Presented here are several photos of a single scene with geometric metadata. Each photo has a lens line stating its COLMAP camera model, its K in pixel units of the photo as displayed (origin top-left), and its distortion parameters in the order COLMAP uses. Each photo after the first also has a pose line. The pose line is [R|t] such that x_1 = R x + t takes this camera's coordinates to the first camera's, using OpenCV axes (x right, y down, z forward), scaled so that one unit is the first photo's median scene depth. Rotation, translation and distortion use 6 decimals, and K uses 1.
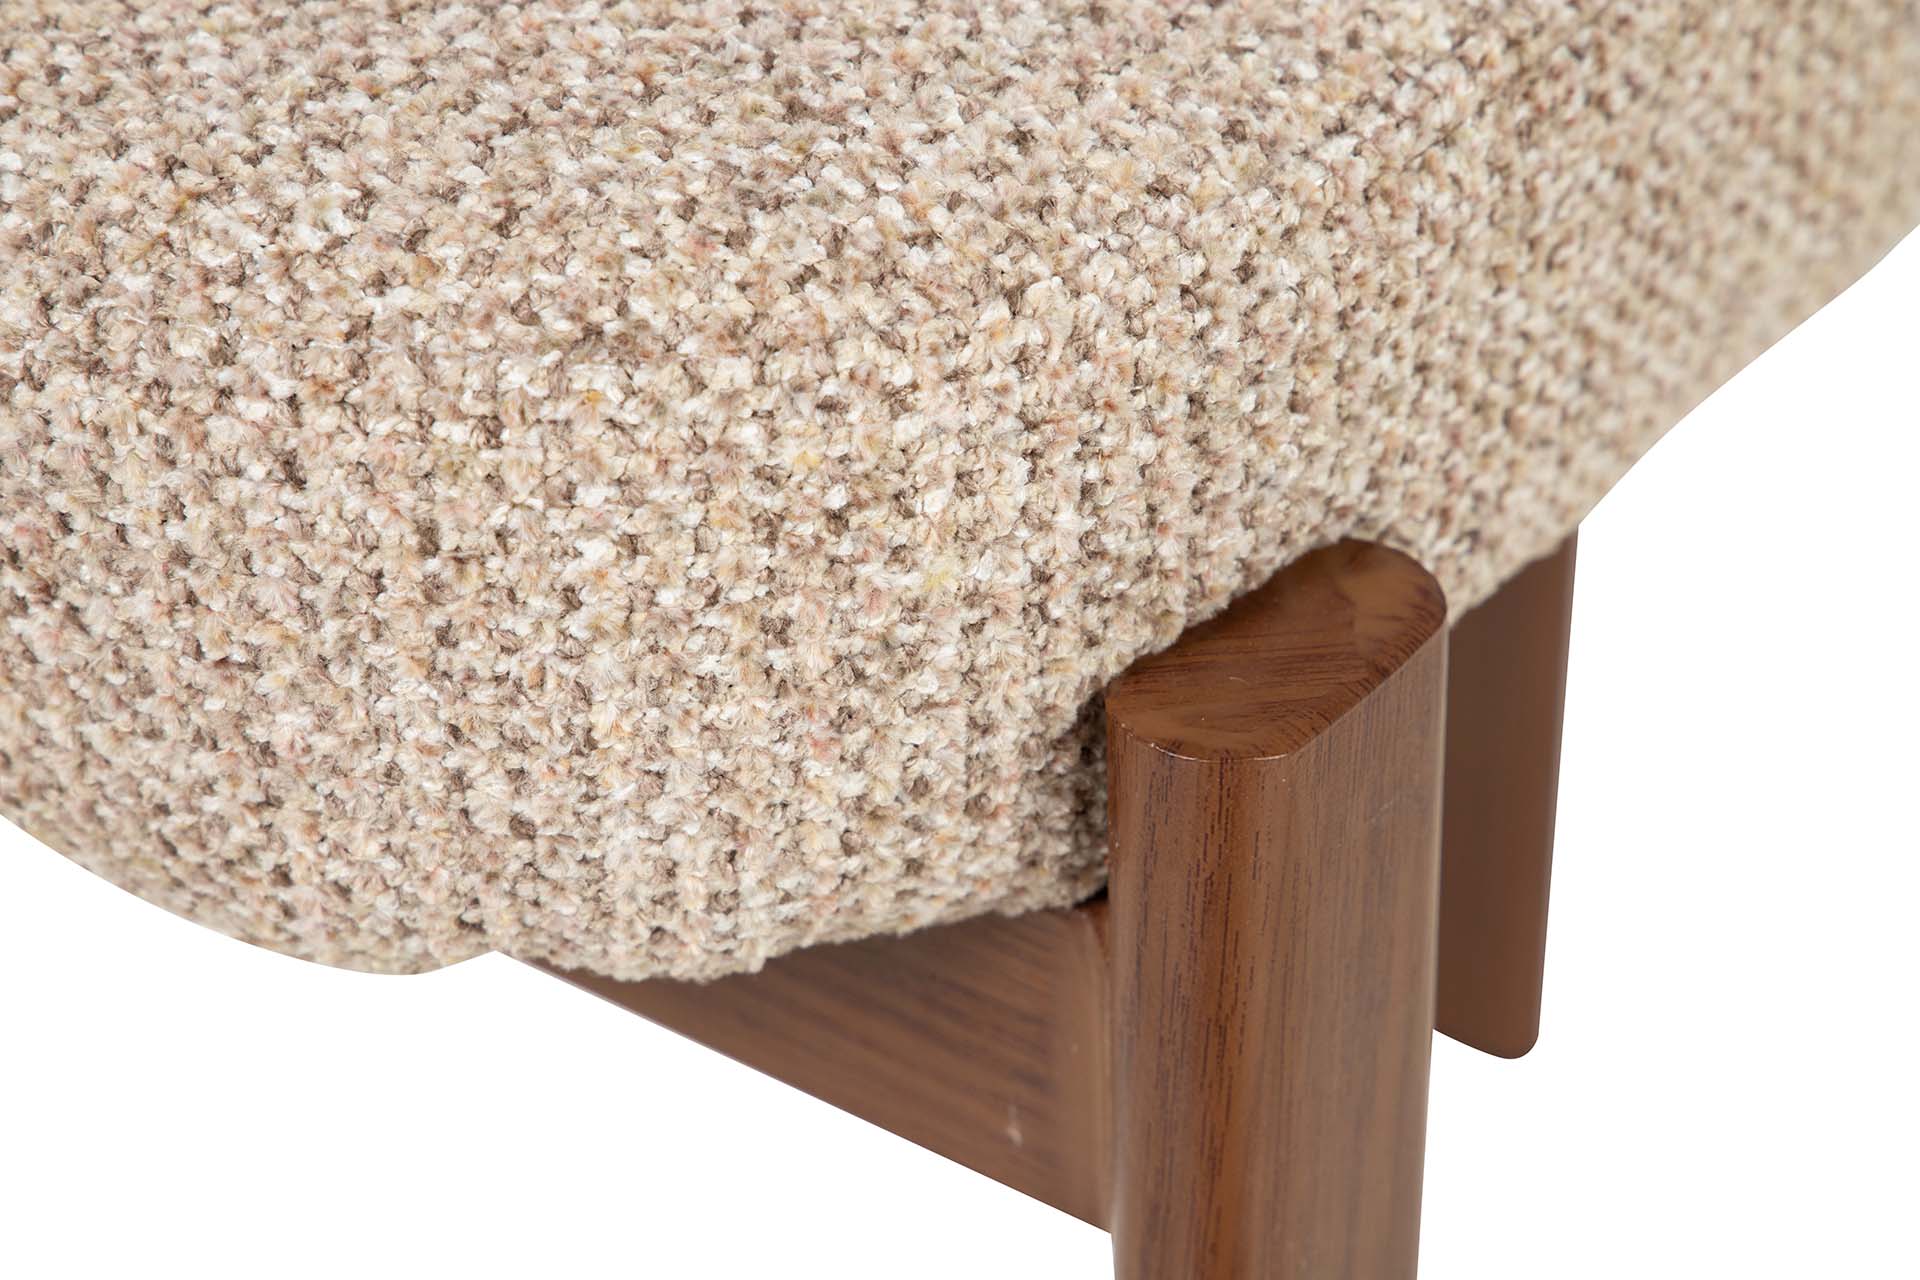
lens RADIAL K [[5180.0, 0, 960.7], [0, 5180.0, 639.3], [0, 0, 1]] dist [0.327256, 0.000000]
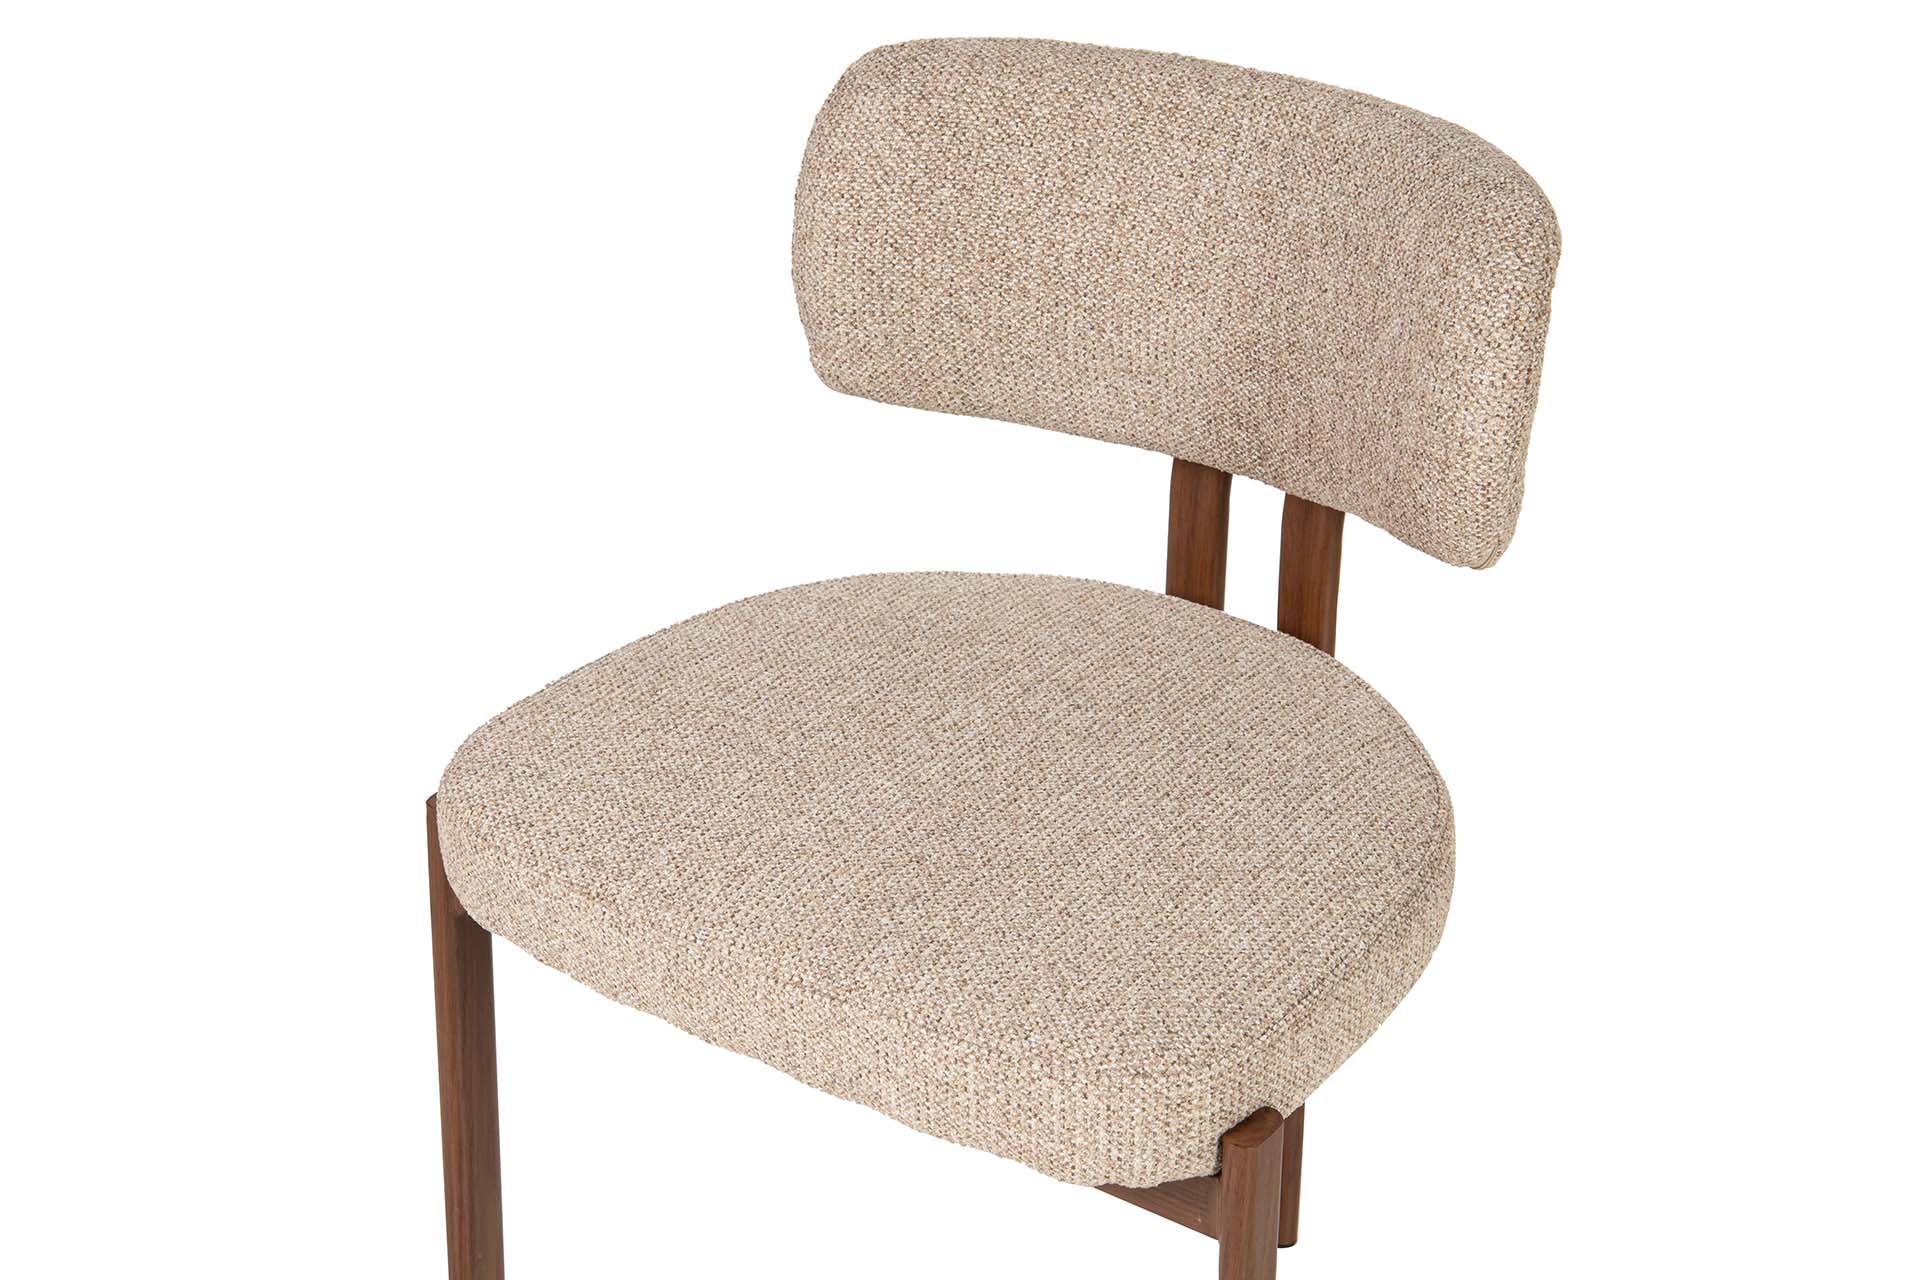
lens RADIAL K [[3868.5, 0, 958.7], [0, 3868.5, 641.1], [0, 0, 1]] dist [0.307627, 0.000000]
pose [[0.999575, 0.008304, 0.027950, -0.382782], [-0.005431, 0.994836, -0.101353, -0.093956], [-0.028647, 0.101158, 0.994458, -3.252811]]
